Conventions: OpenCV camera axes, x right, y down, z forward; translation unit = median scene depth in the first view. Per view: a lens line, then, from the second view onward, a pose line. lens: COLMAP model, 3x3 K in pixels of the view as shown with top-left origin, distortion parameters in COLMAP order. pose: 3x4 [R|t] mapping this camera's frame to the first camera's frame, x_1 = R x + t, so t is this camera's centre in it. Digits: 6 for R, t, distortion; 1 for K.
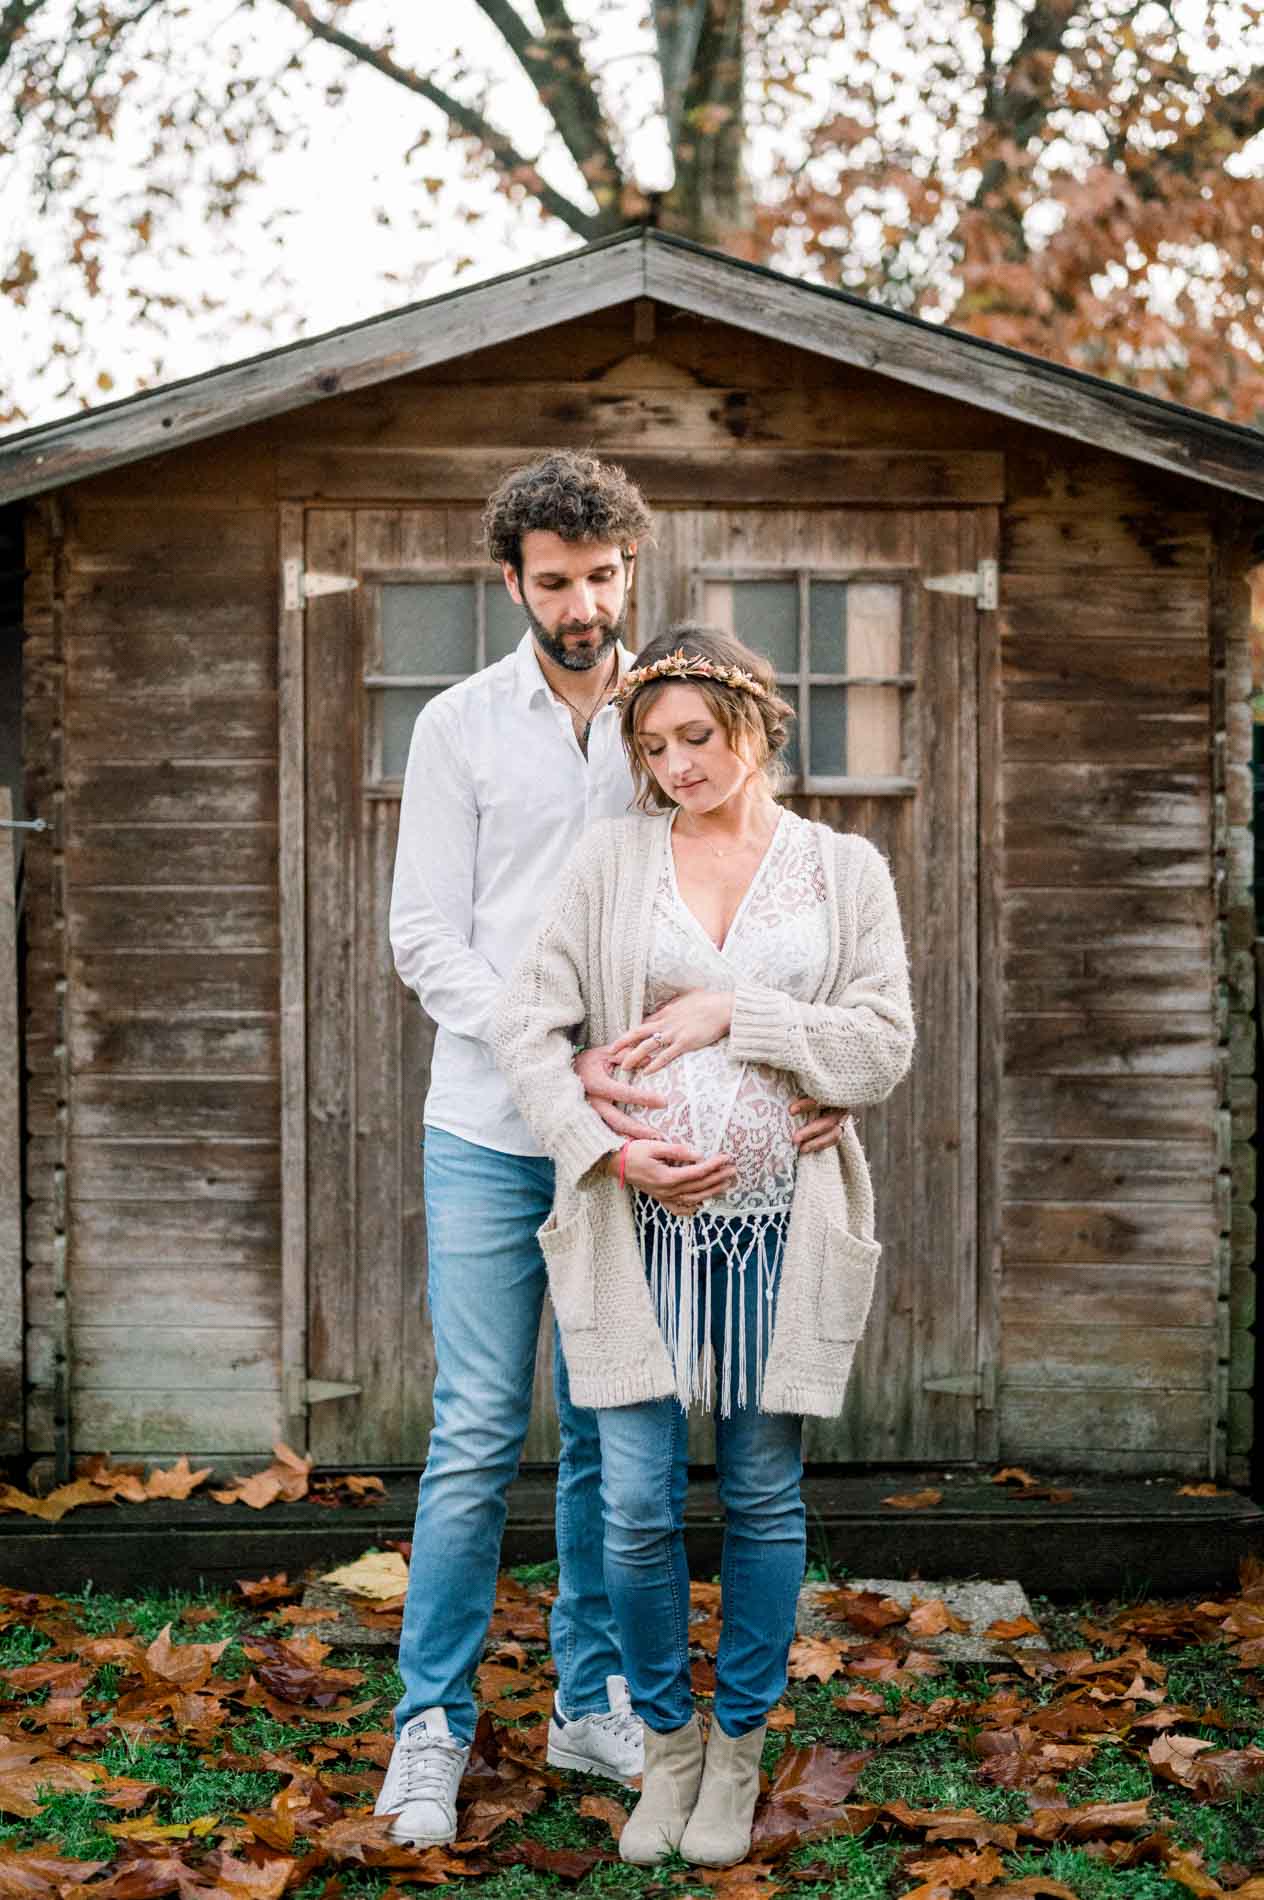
lens RADIAL K [[2968.9, 0, 632.5], [0, 2968.9, 867.7], [0, 0, 1]] dist [0.017581, -0.121334]
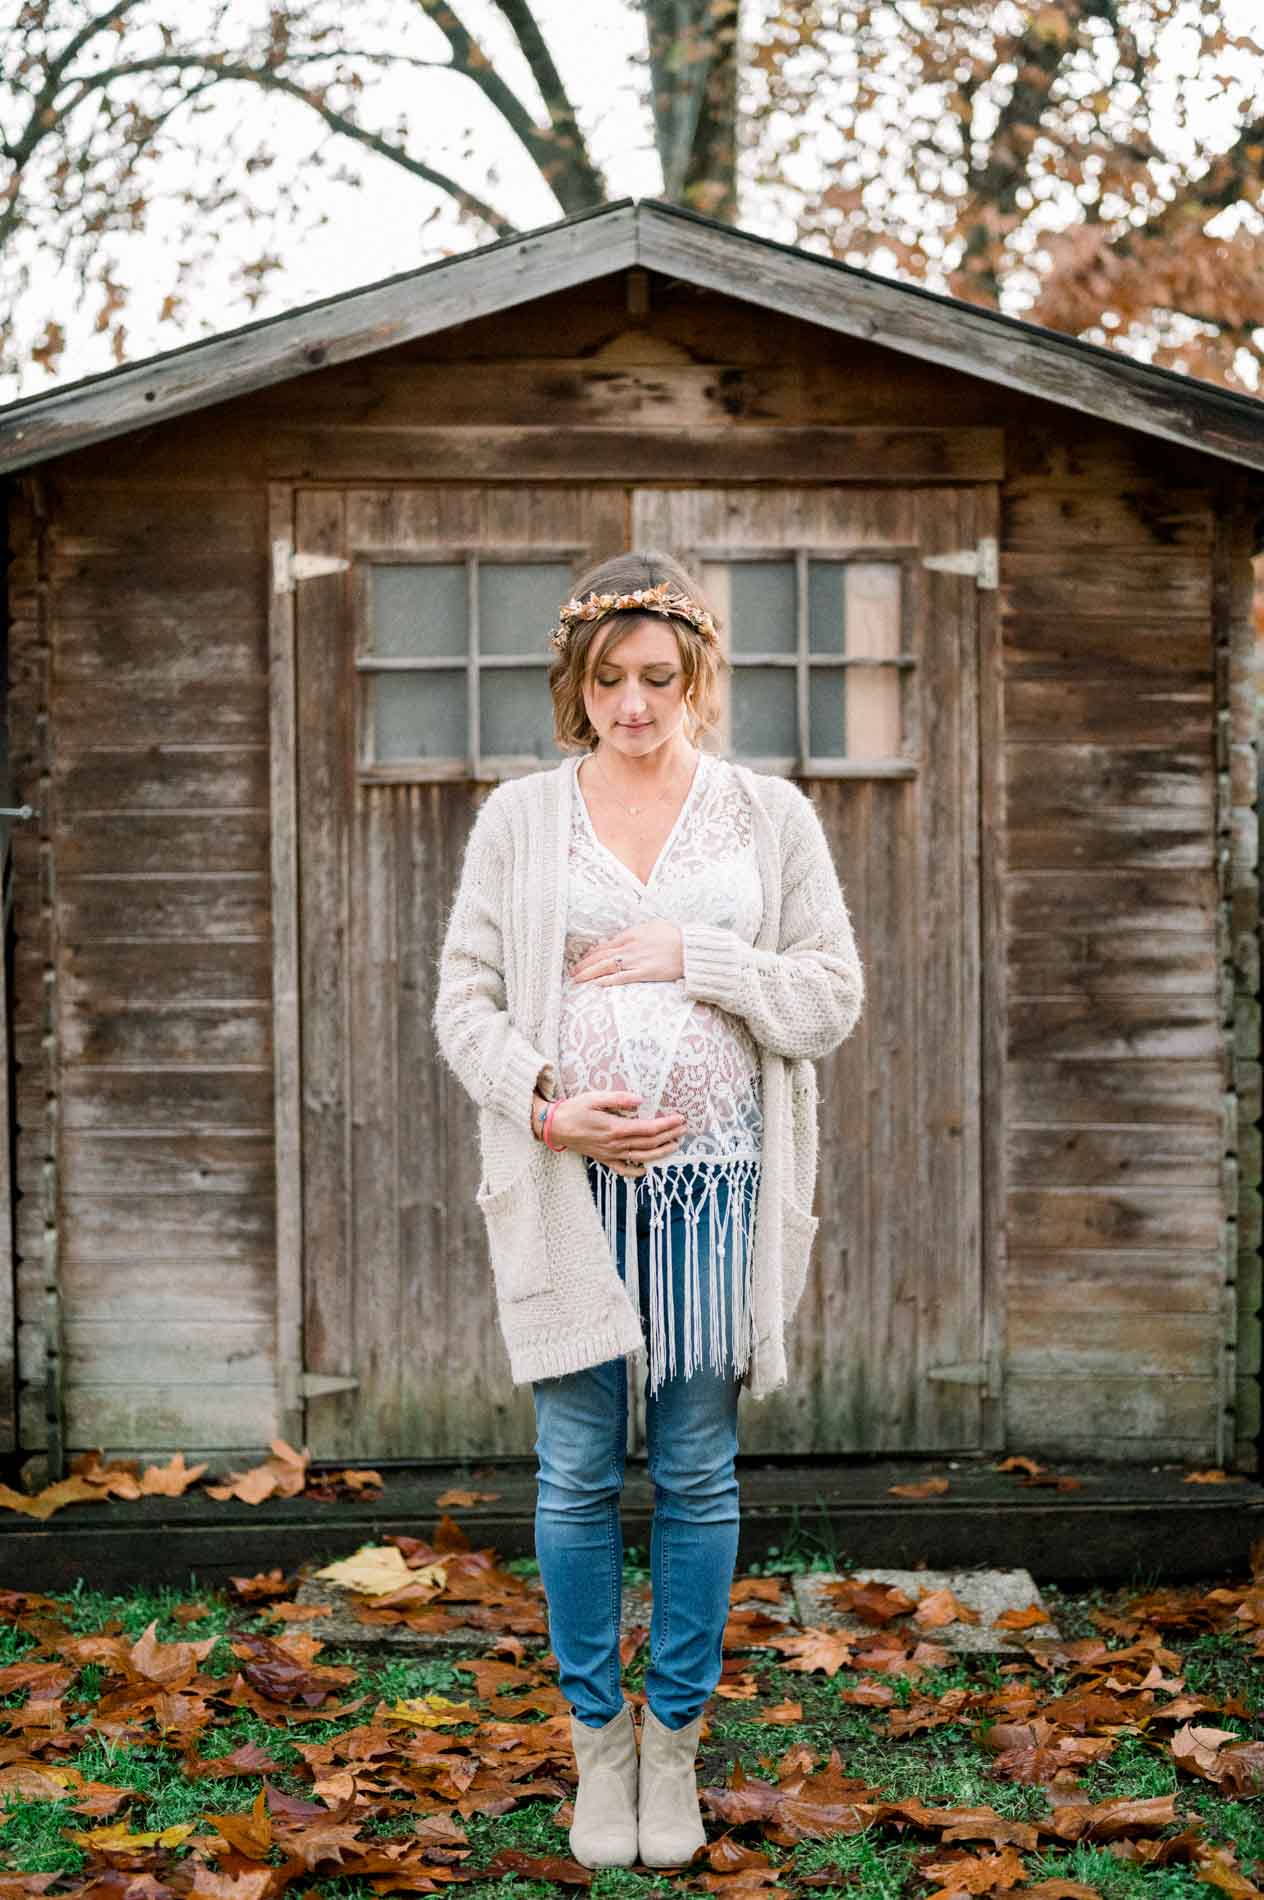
lens RADIAL K [[2741.8, 0, 674.9], [0, 2741.8, 943.2], [0, 0, 1]] dist [0.015613, -0.099894]
pose [[0.999898, -0.007217, 0.012324, 0.003427], [0.007132, 0.999950, 0.006978, 0.023979], [-0.012374, -0.006889, 0.999900, 0.089314]]
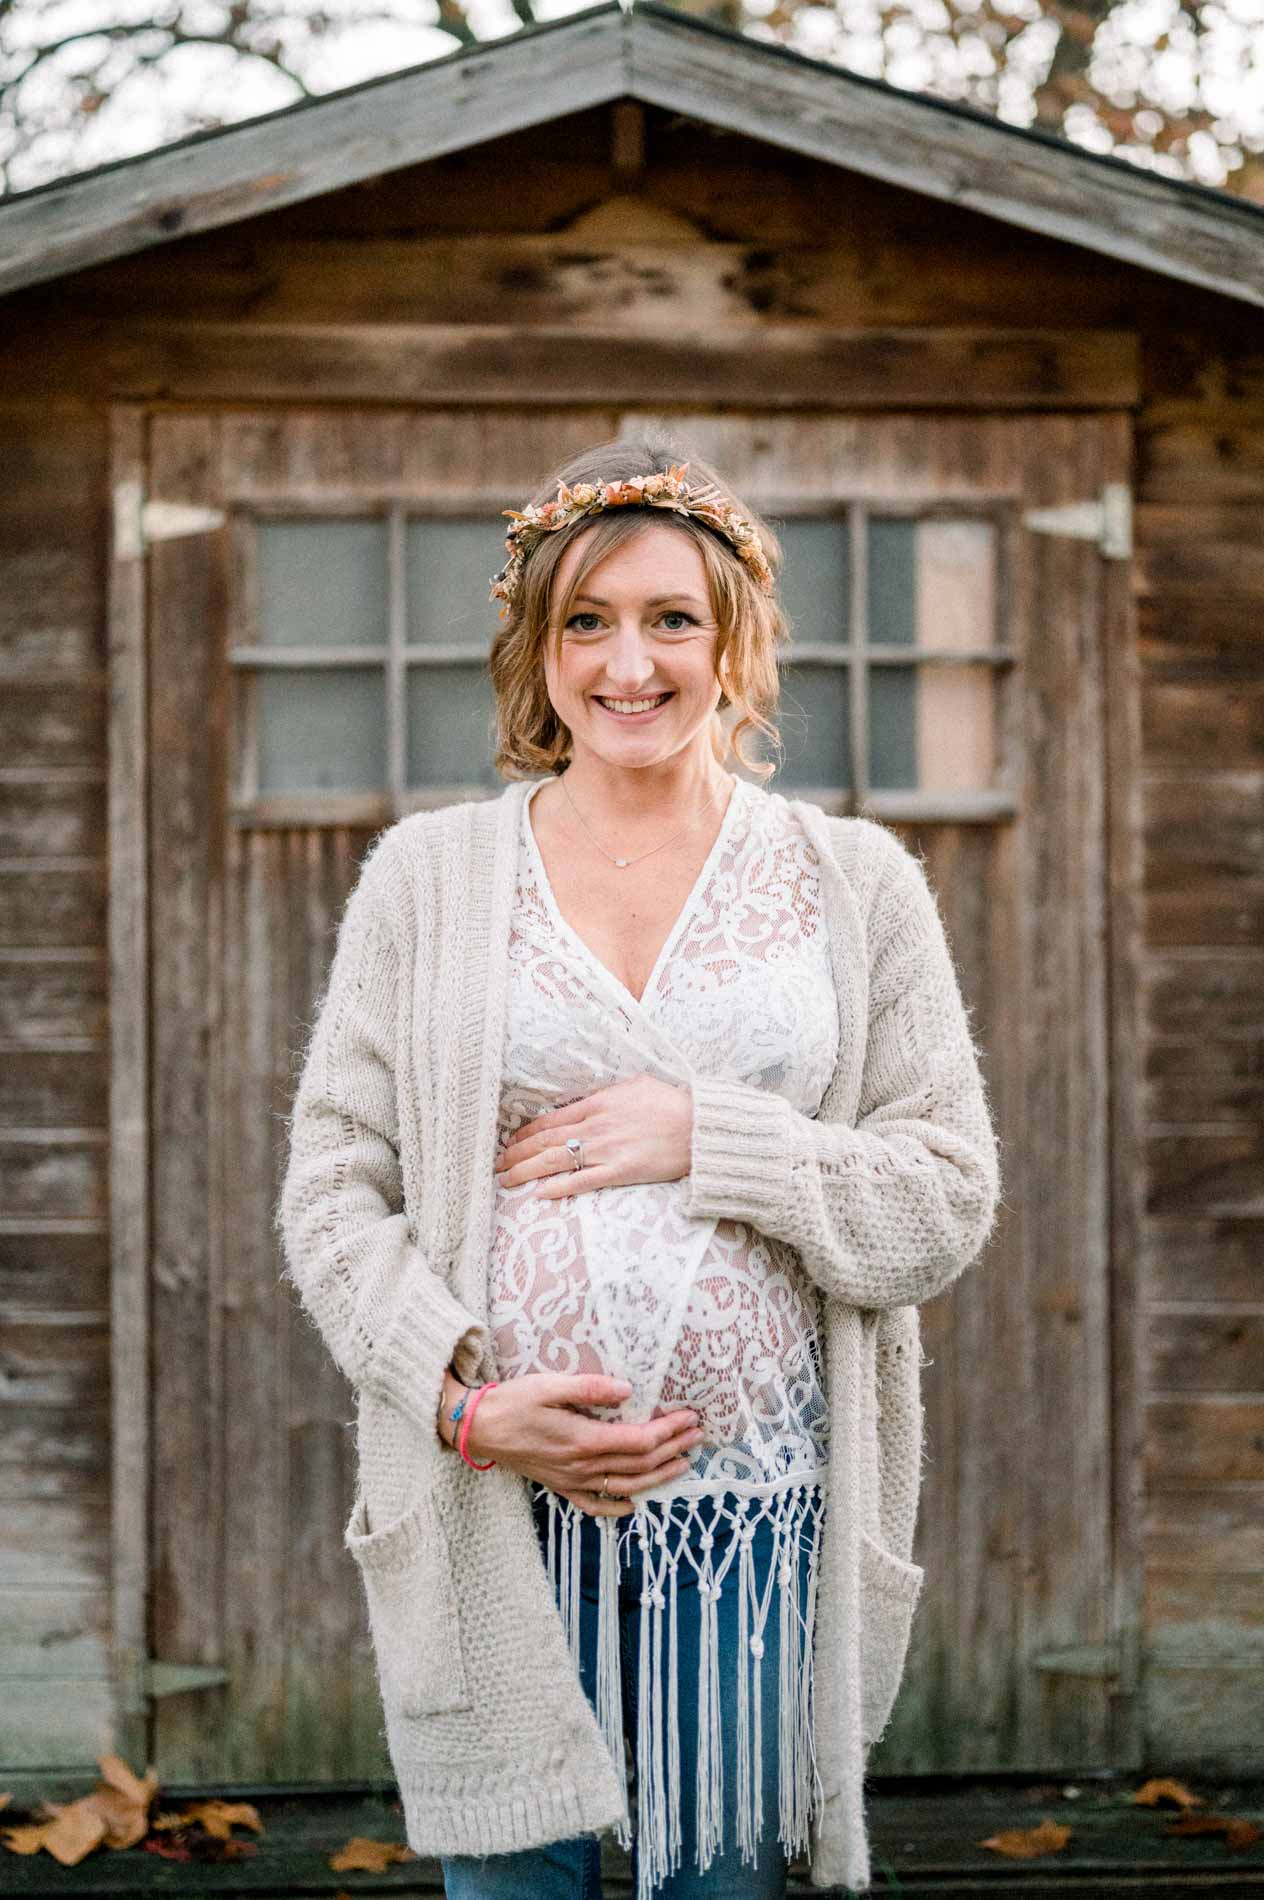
lens RADIAL K [[2966.7, 0, 688.6], [0, 2966.7, 892.4], [0, 0, 1]] dist [0.003175, 0.060446]
pose [[0.999837, -0.004409, 0.017518, 0.004970], [0.004824, 0.999707, -0.023735, 0.009462], [-0.017408, 0.023816, 0.999565, 0.299731]]
